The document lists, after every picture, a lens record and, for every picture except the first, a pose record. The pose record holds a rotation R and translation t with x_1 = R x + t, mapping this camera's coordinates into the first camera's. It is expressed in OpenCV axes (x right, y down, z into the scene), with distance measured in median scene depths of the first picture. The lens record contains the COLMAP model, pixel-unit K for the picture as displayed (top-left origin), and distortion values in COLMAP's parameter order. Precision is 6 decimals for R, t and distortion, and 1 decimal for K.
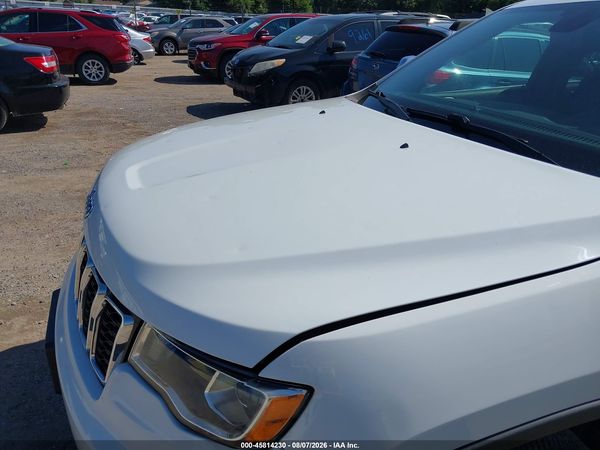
lens RADIAL K [[482.3, 0, 298.4], [0, 482.3, 224.1], [0, 0, 1]] dist [-0.001080, -0.012560]
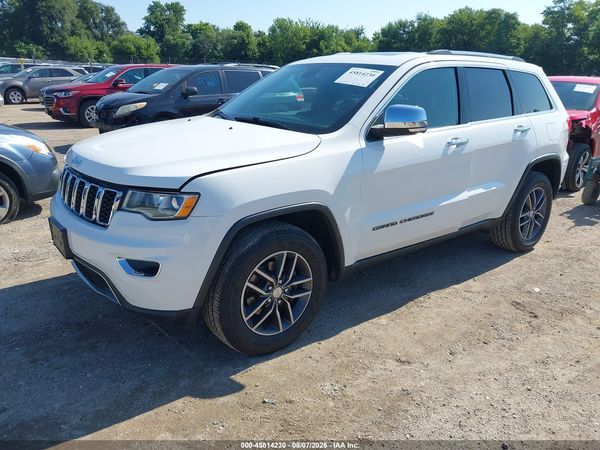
lens RADIAL K [[482.3, 0, 298.4], [0, 482.3, 224.1], [0, 0, 1]] dist [-0.001080, -0.012560]
pose [[0.957147, -0.087169, 0.276171, -0.014694], [0.111436, 0.991057, -0.073401, 0.052126], [-0.267303, 0.101031, 0.958301, -0.129044]]
